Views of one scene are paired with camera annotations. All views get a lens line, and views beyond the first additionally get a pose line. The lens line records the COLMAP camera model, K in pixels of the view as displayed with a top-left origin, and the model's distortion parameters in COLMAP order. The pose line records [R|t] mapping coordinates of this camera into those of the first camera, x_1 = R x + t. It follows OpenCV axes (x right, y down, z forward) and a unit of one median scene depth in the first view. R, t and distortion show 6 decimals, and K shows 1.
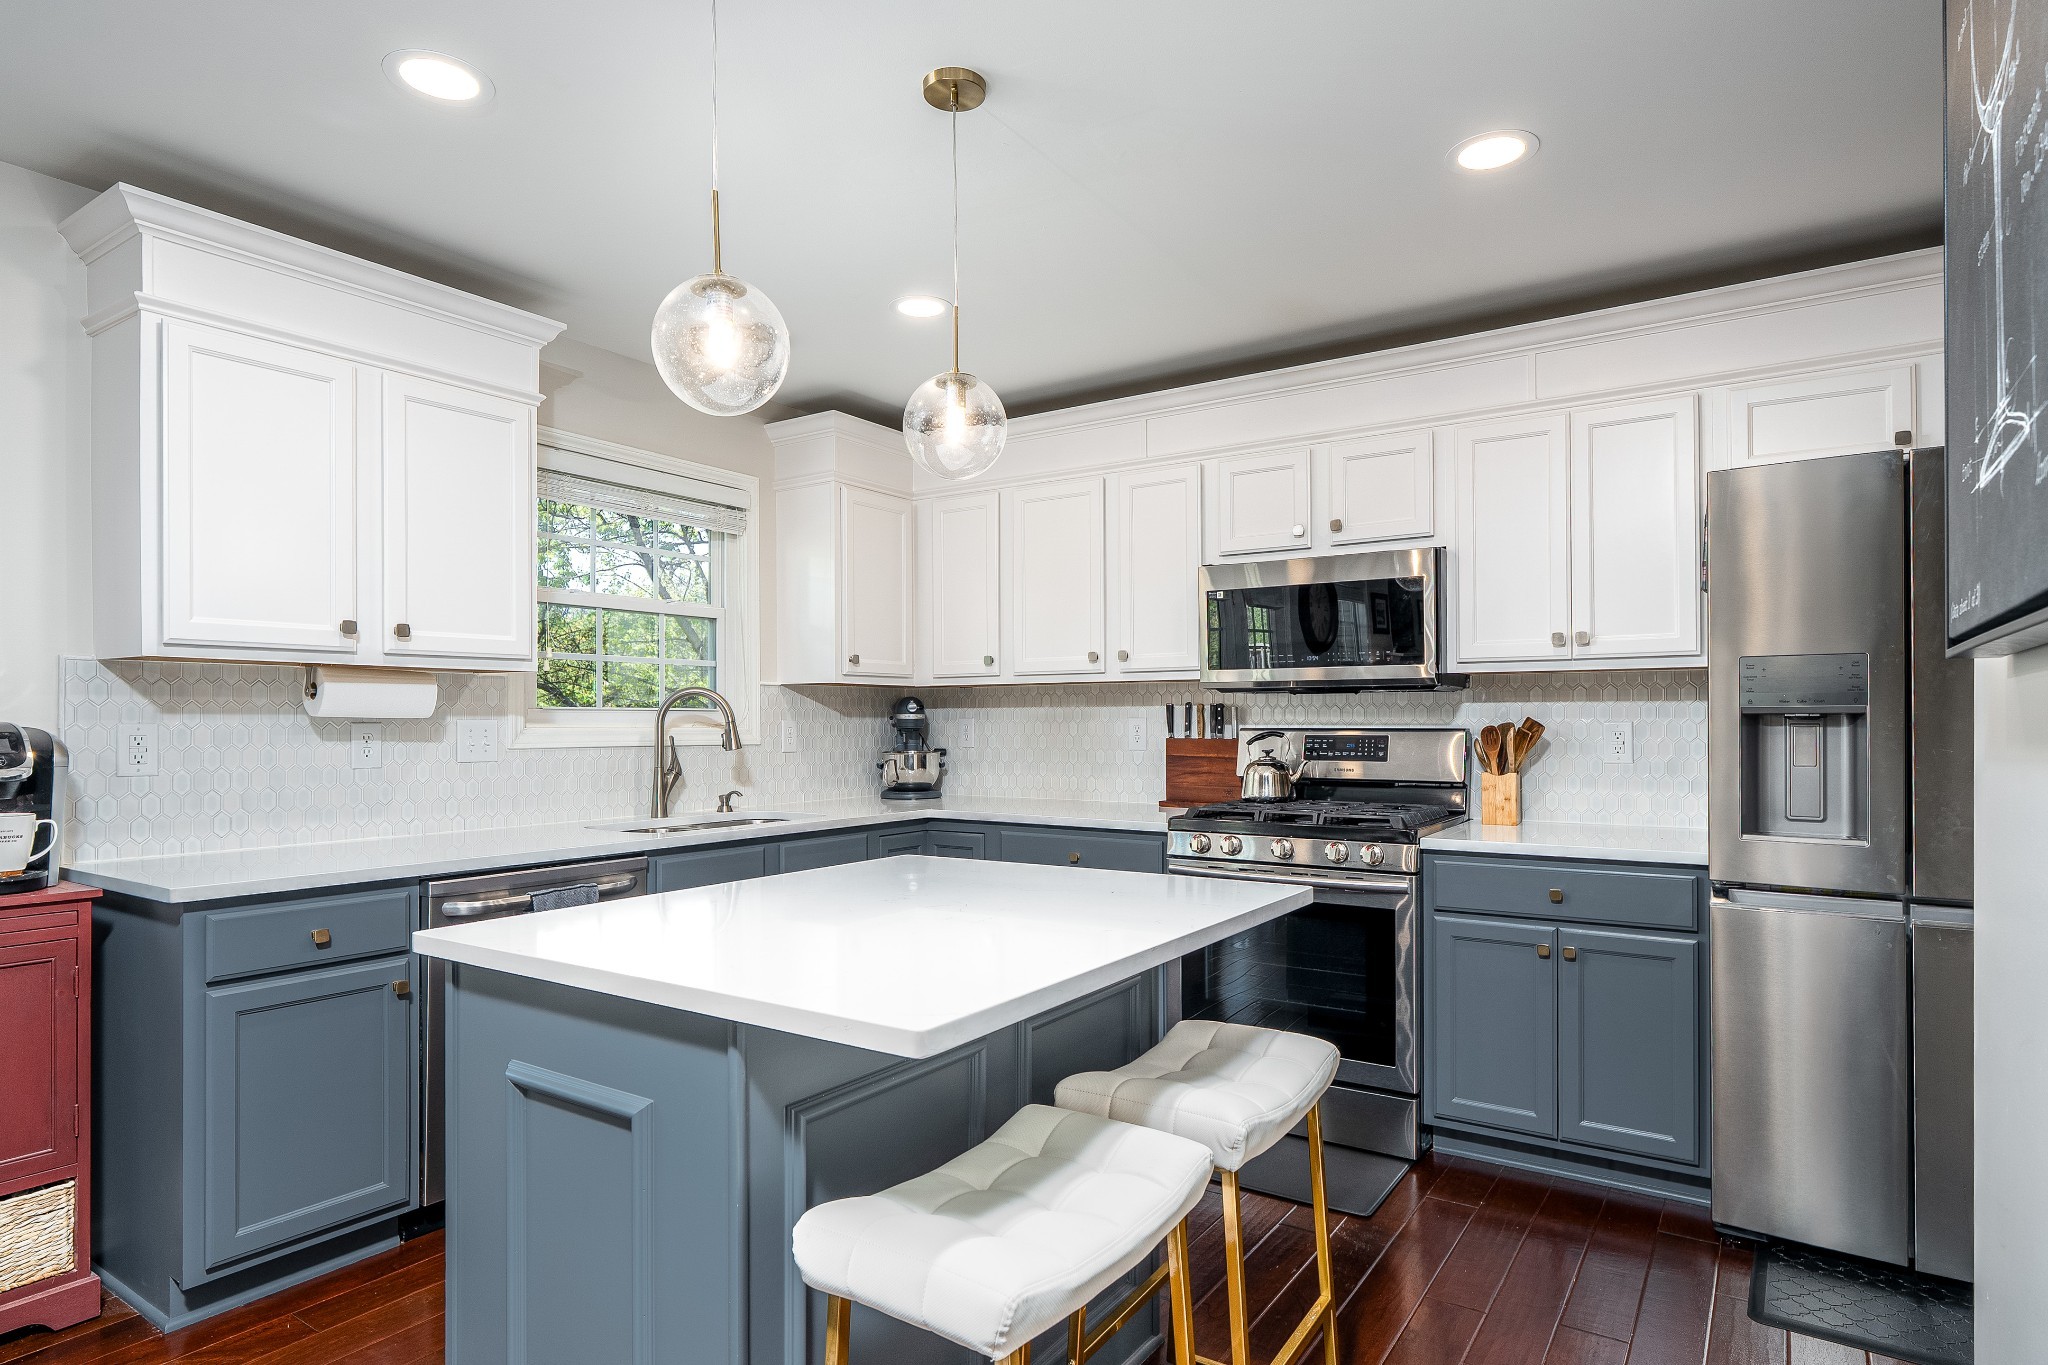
lens RADIAL K [[1142.1, 0, 1015.8], [0, 1142.1, 703.0], [0, 0, 1]] dist [0.000843, 0.000674]
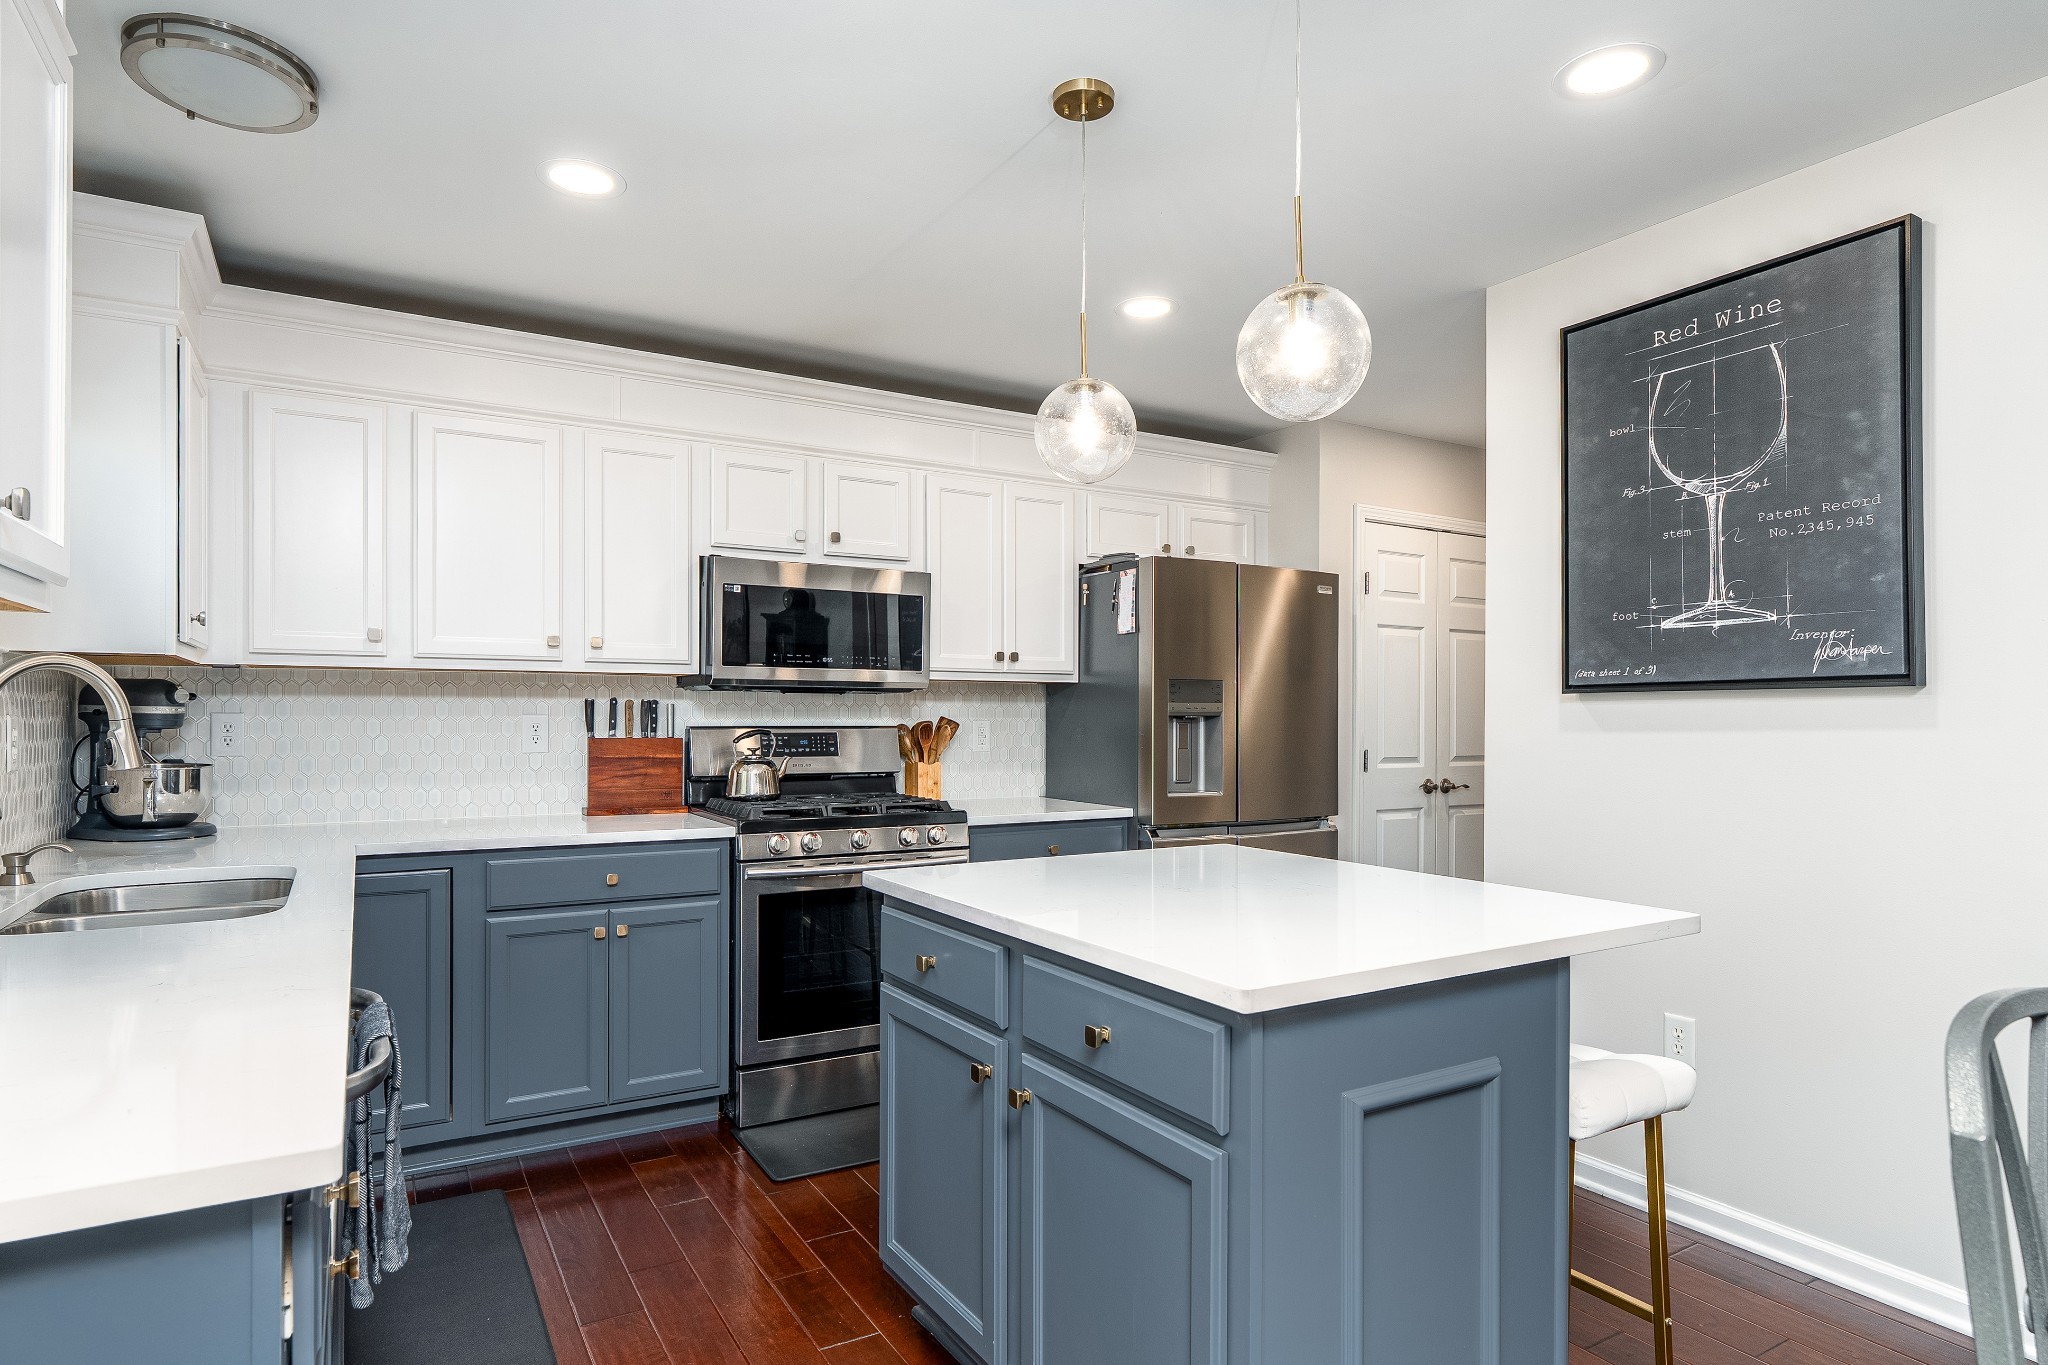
lens RADIAL K [[1097.6, 0, 1012.9], [0, 1097.6, 702.0], [0, 0, 1]] dist [-0.017650, 0.000338]
pose [[0.437491, 0.016221, 0.899076, -0.546953], [-0.016558, 0.999813, -0.009981, 0.006728], [-0.899070, -0.010521, 0.437678, 0.377148]]
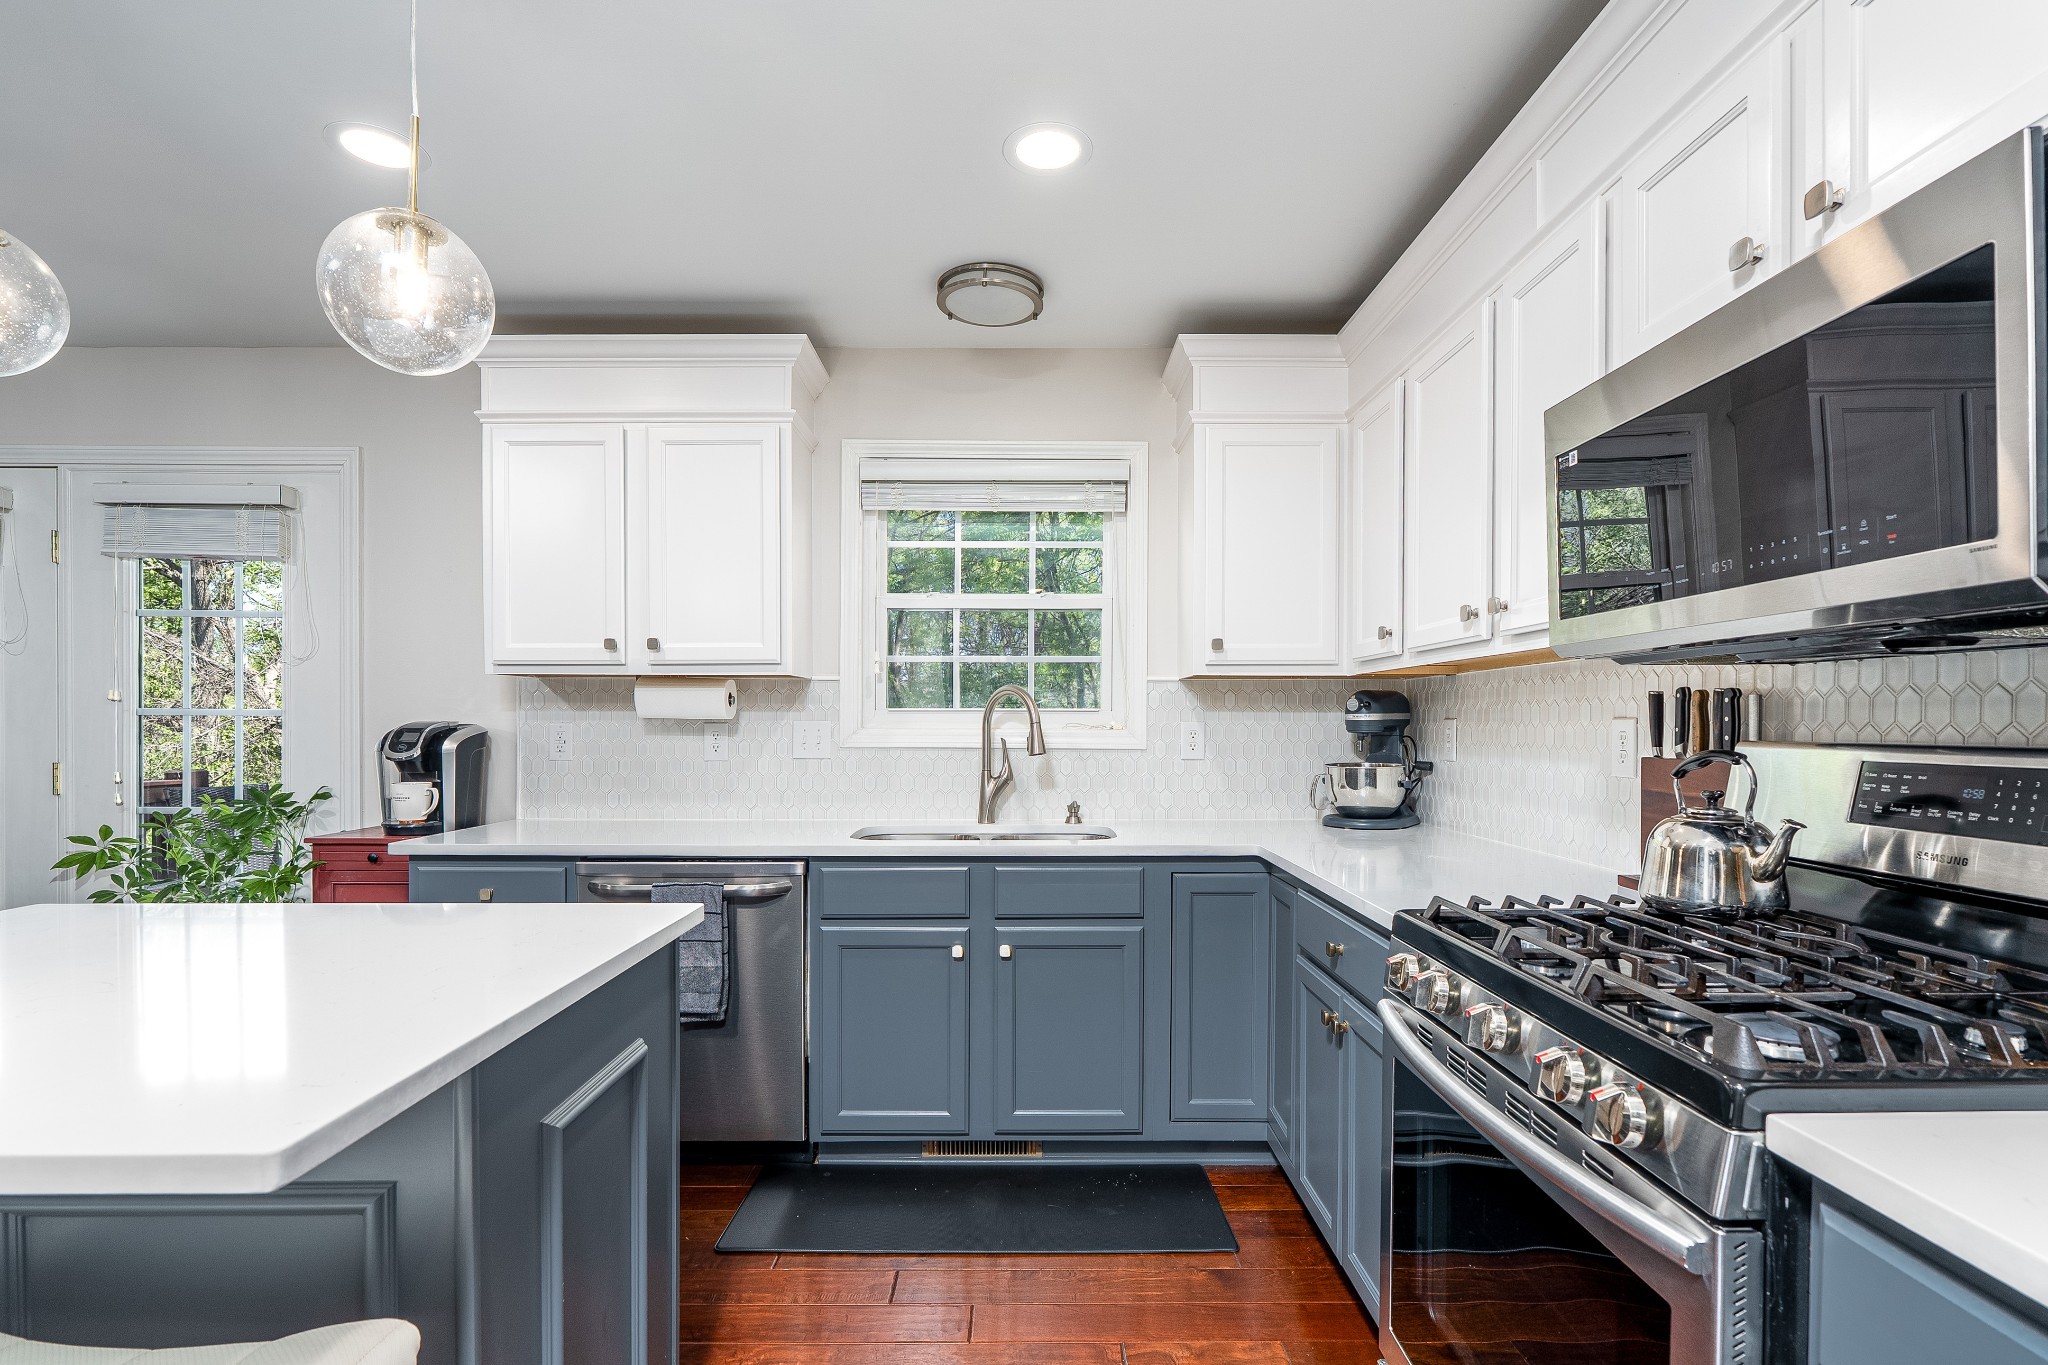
lens RADIAL K [[968.9, 0, 1024.5], [0, 968.9, 725.4], [0, 0, 1]] dist [-0.000373, 0.000872]
pose [[0.564494, 0.006173, -0.825414, 0.380231], [0.011288, 0.999821, 0.015198, 0.006837], [0.825360, -0.017896, 0.564323, 0.579891]]
